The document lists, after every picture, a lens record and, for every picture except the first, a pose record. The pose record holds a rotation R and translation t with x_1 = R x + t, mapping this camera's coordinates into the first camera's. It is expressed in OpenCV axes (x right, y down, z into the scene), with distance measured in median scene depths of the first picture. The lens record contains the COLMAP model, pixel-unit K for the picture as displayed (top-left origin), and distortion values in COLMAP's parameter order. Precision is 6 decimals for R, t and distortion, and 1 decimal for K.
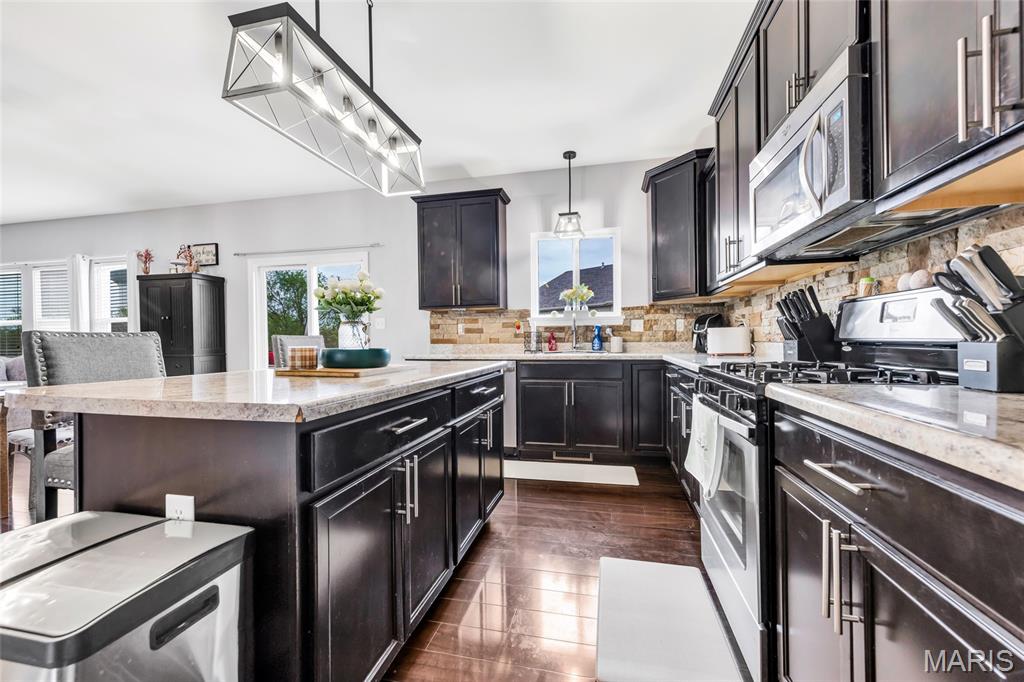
lens RADIAL K [[410.3, 0, 513.7], [0, 410.3, 338.8], [0, 0, 1]] dist [0.006540, 0.000299]
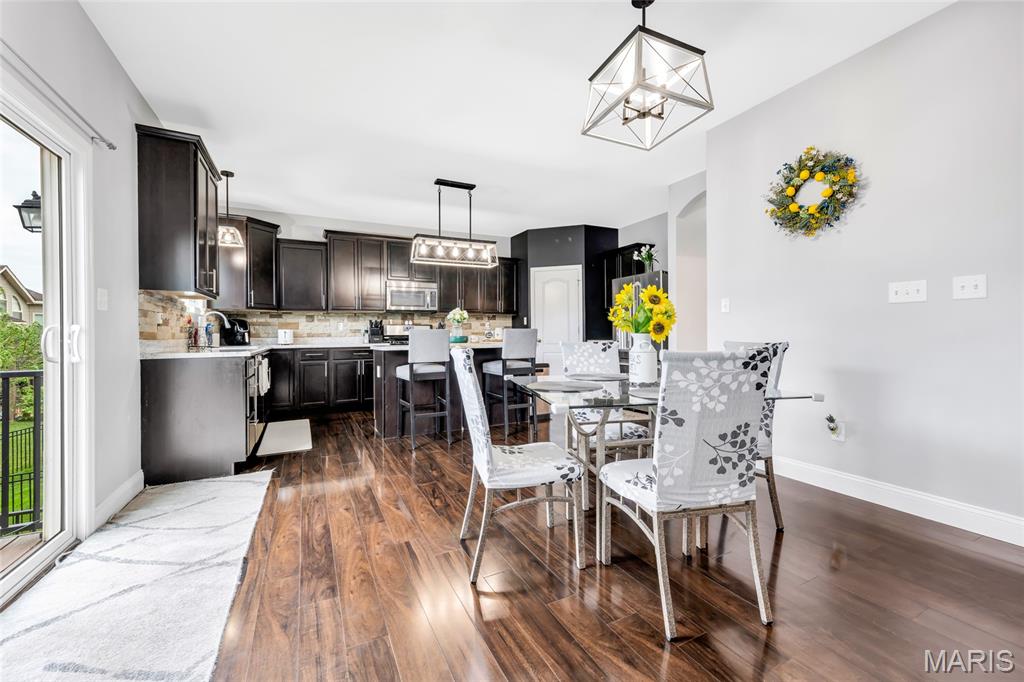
lens RADIAL K [[412.6, 0, 513.6], [0, 412.6, 335.9], [0, 0, 1]] dist [0.007829, 0.000085]
pose [[-0.632661, 0.009560, 0.774370, -1.169783], [0.009373, 0.999945, -0.004687, 0.014778], [-0.774372, 0.004293, -0.632715, 1.040573]]
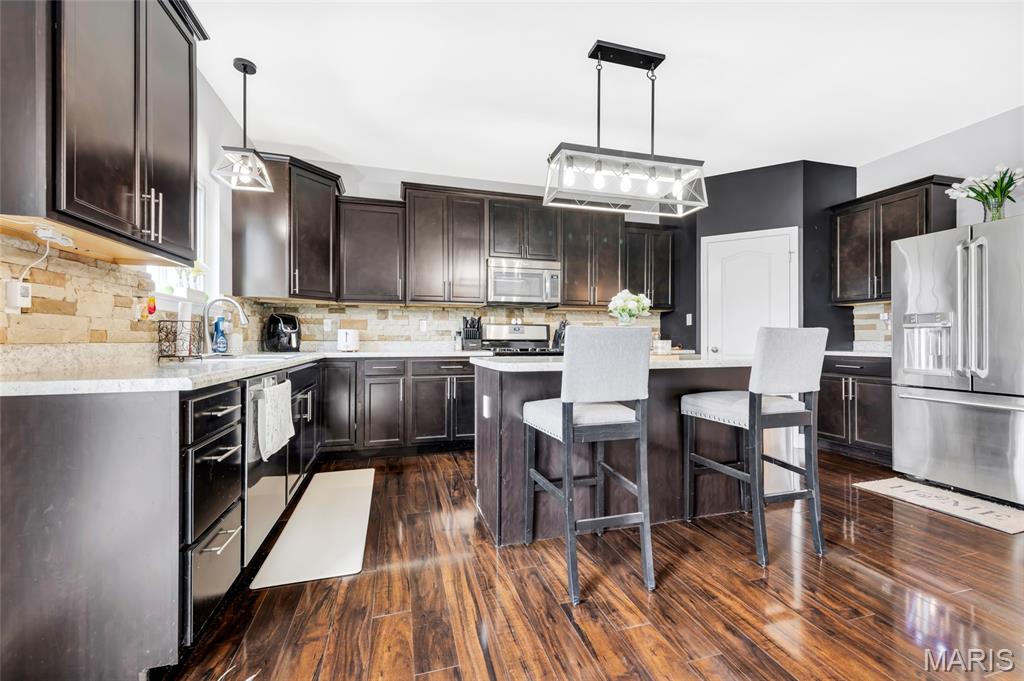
lens RADIAL K [[410.3, 0, 513.7], [0, 410.3, 338.3], [0, 0, 1]] dist [0.006540, 0.000299]
pose [[-0.477108, 0.010641, 0.878780, -0.627641], [-0.001292, 0.999917, -0.012810, 0.011800], [-0.878843, -0.007247, -0.477055, 0.870483]]
